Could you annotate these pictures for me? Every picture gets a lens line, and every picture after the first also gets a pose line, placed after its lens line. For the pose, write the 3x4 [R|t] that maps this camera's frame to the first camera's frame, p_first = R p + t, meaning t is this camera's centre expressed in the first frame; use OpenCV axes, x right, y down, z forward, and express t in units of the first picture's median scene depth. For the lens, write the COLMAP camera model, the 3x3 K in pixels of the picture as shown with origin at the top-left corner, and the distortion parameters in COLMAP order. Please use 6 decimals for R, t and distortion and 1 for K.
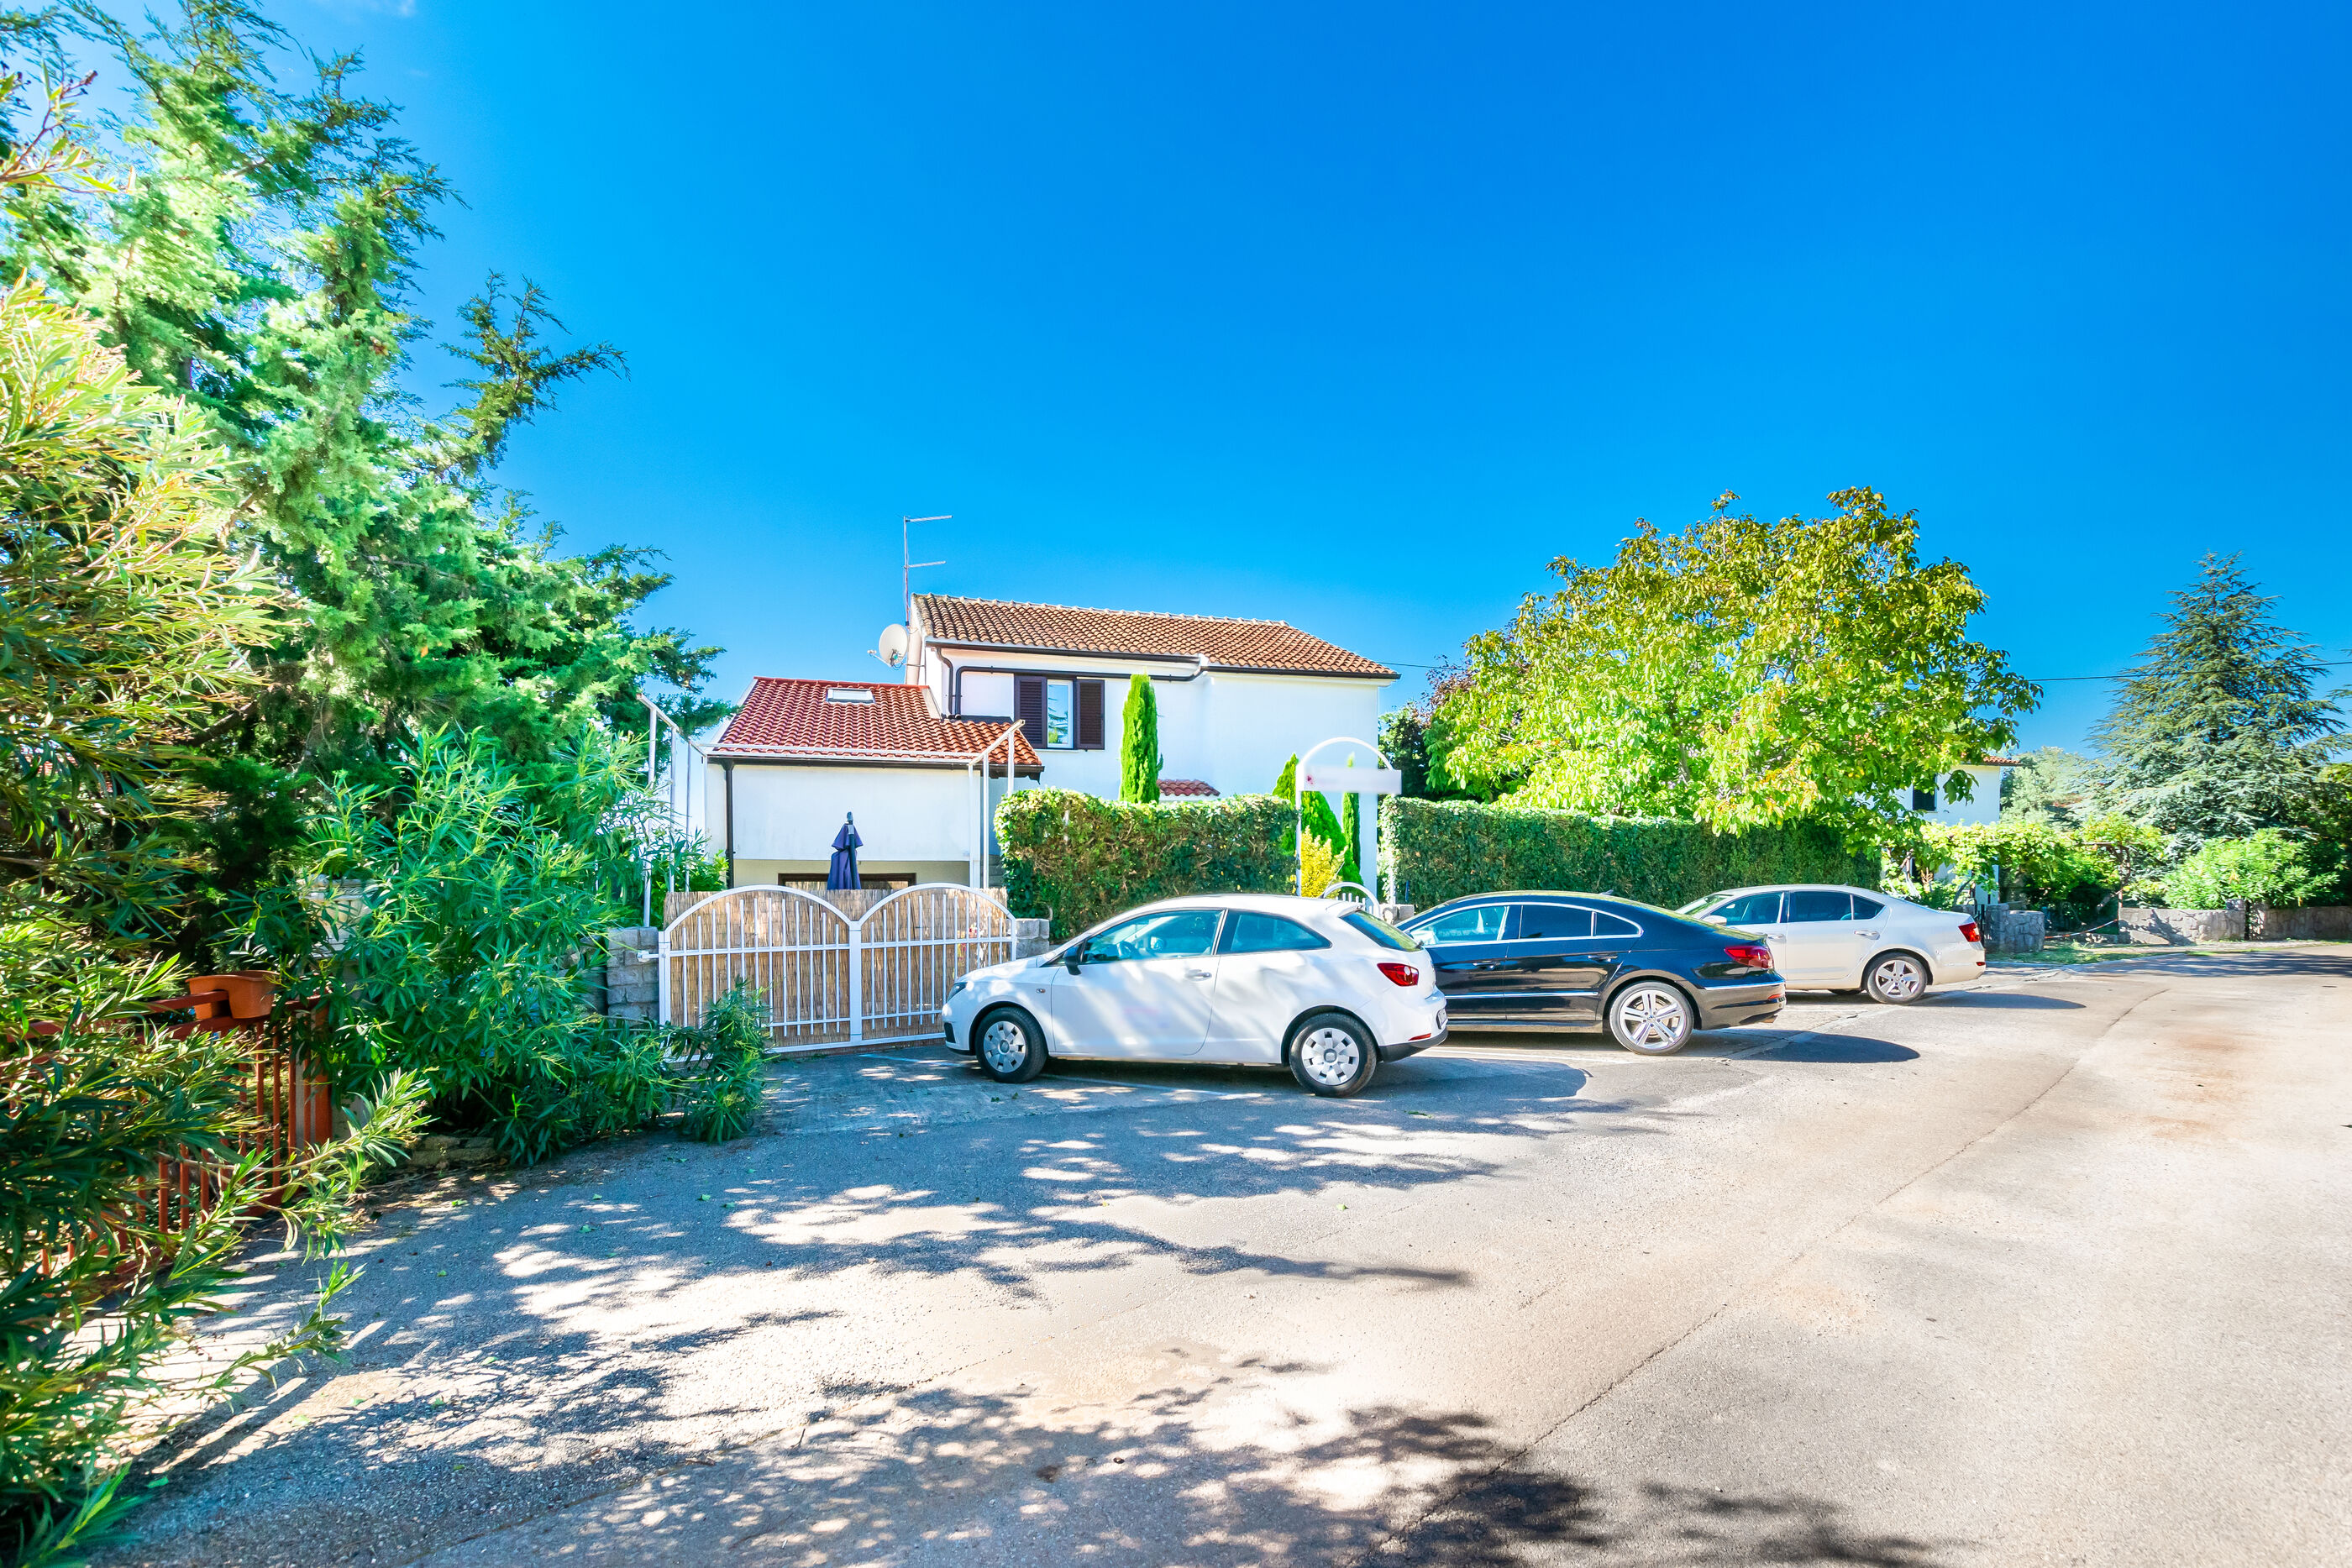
lens RADIAL K [[1024.5, 0, 1183.5], [0, 1024.5, 786.0], [0, 0, 1]] dist [0.000114, 0.000048]
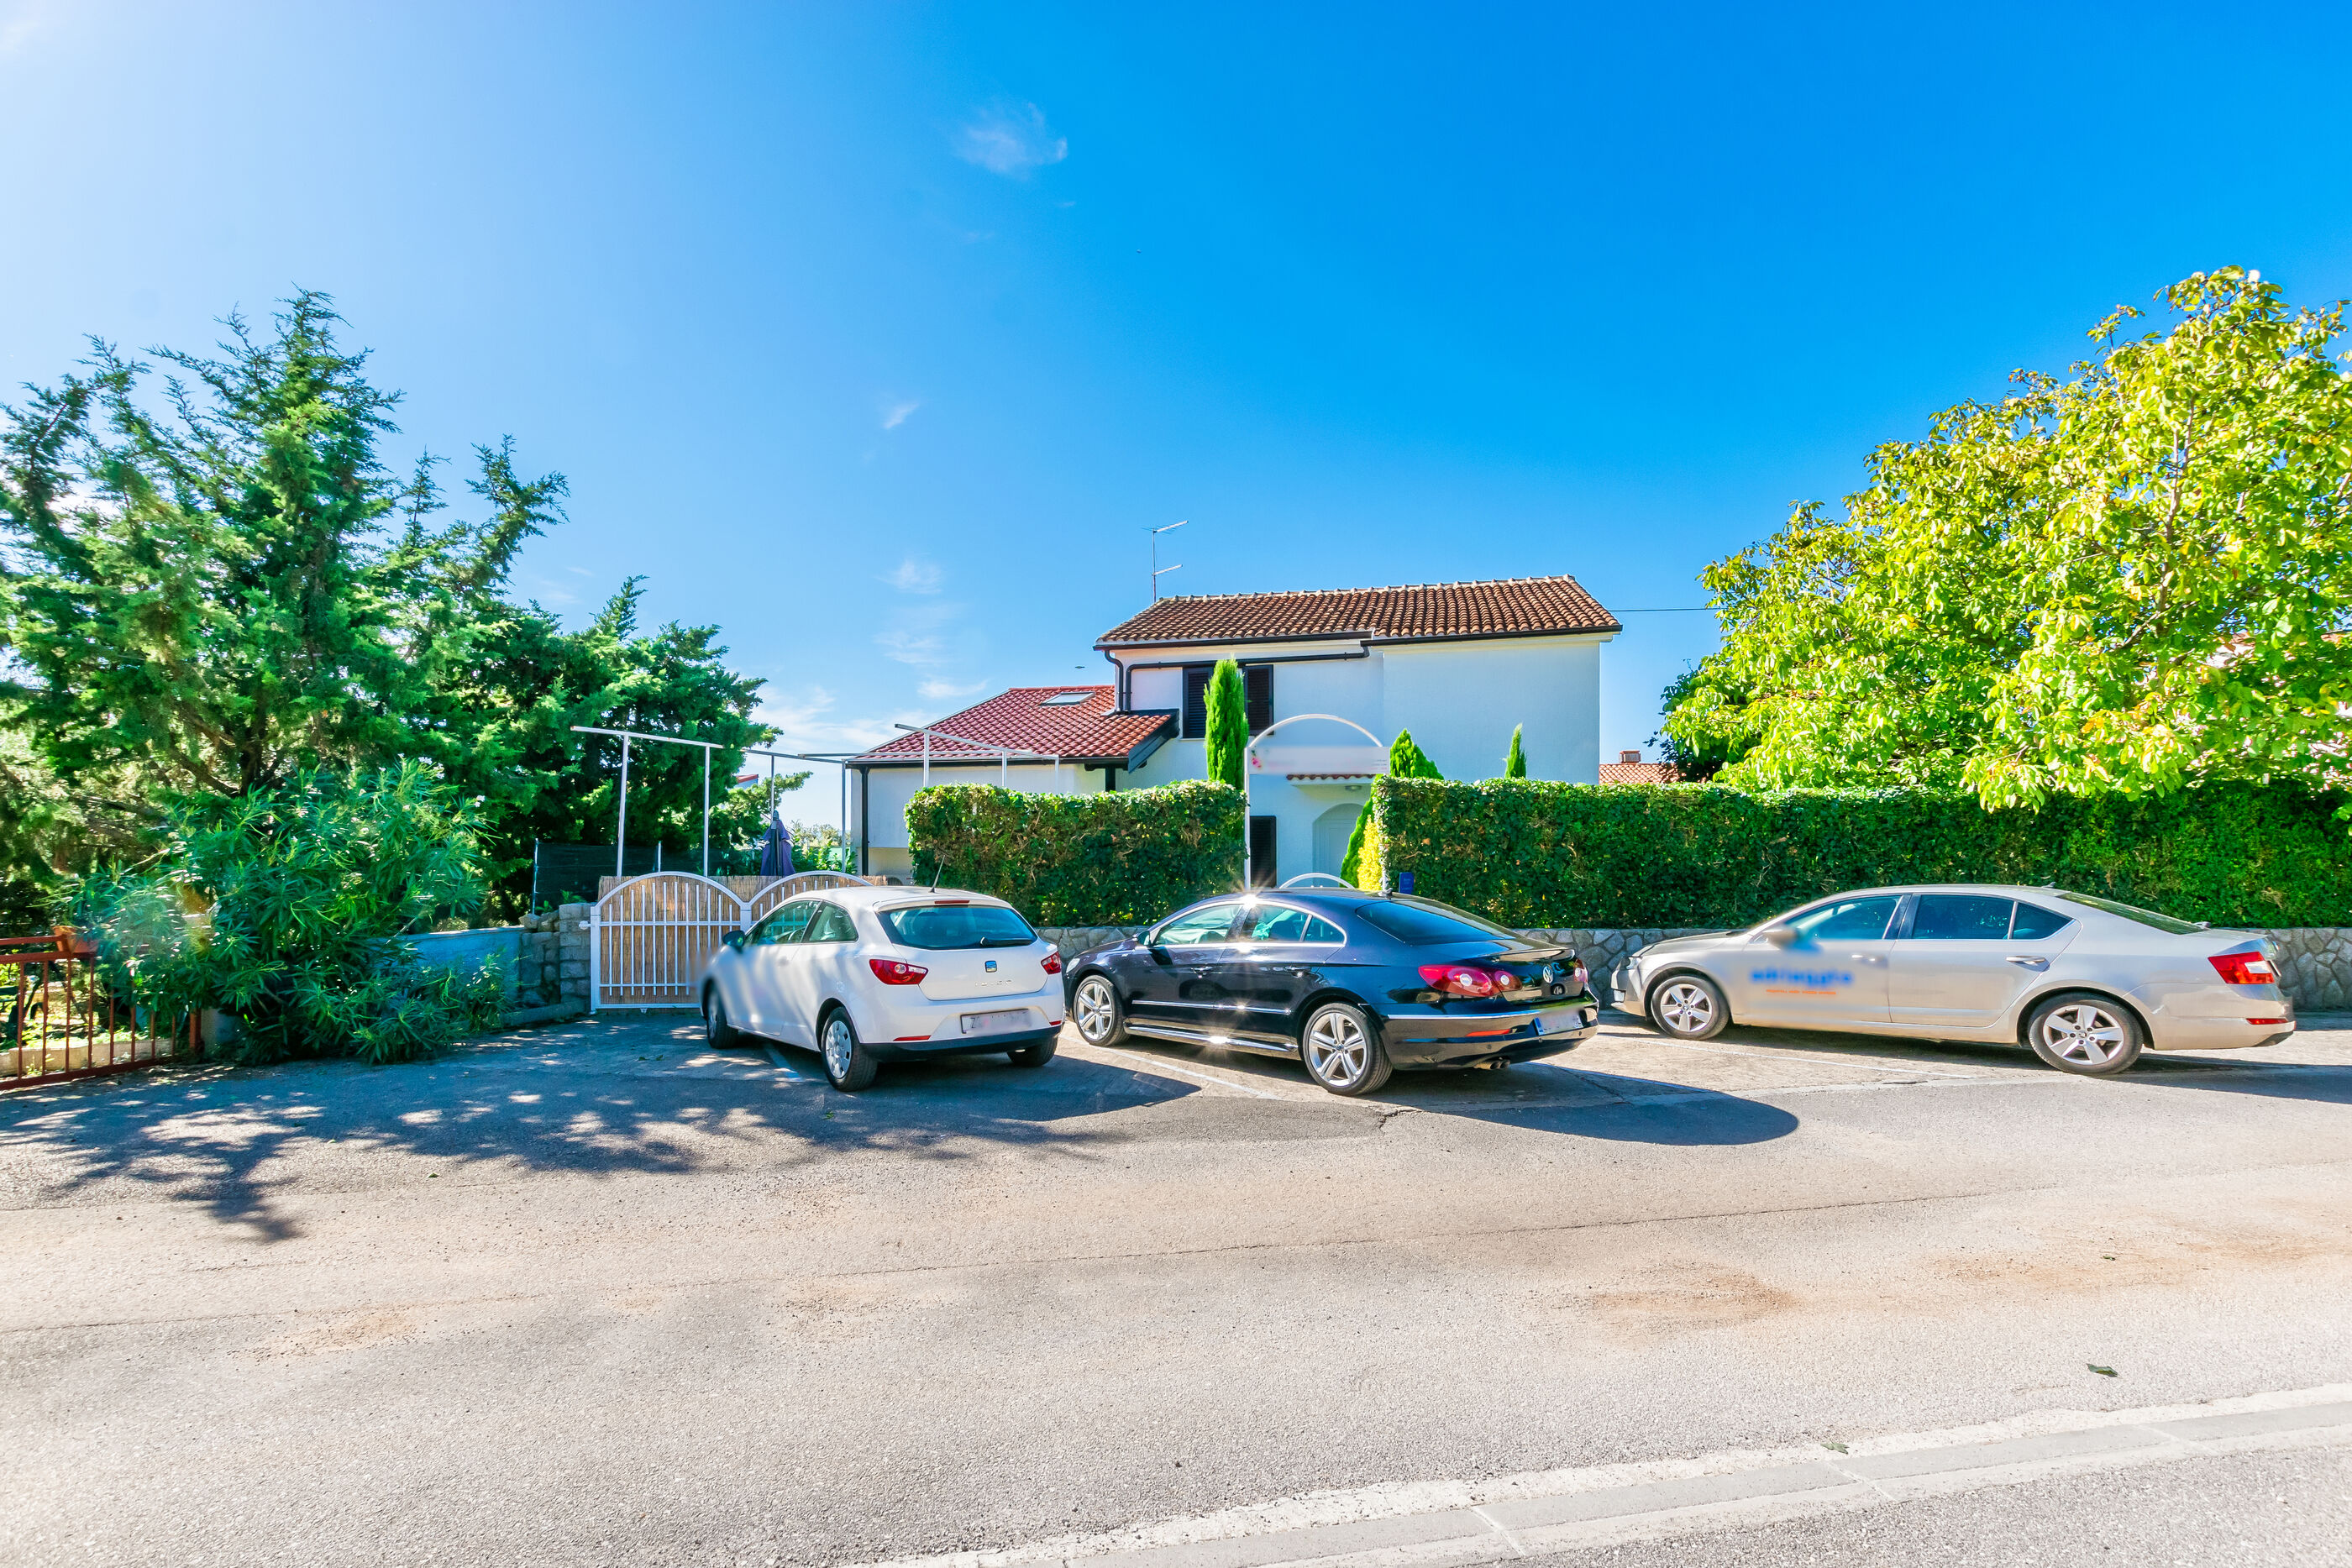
lens RADIAL K [[1024.5, 0, 1183.5], [0, 1024.5, 786.0], [0, 0, 1]] dist [0.000114, 0.000048]
pose [[0.870690, -0.031053, -0.490852, 0.525508], [0.037449, 0.999293, 0.003211, 0.010426], [0.490405, -0.021178, 0.871237, 0.171353]]
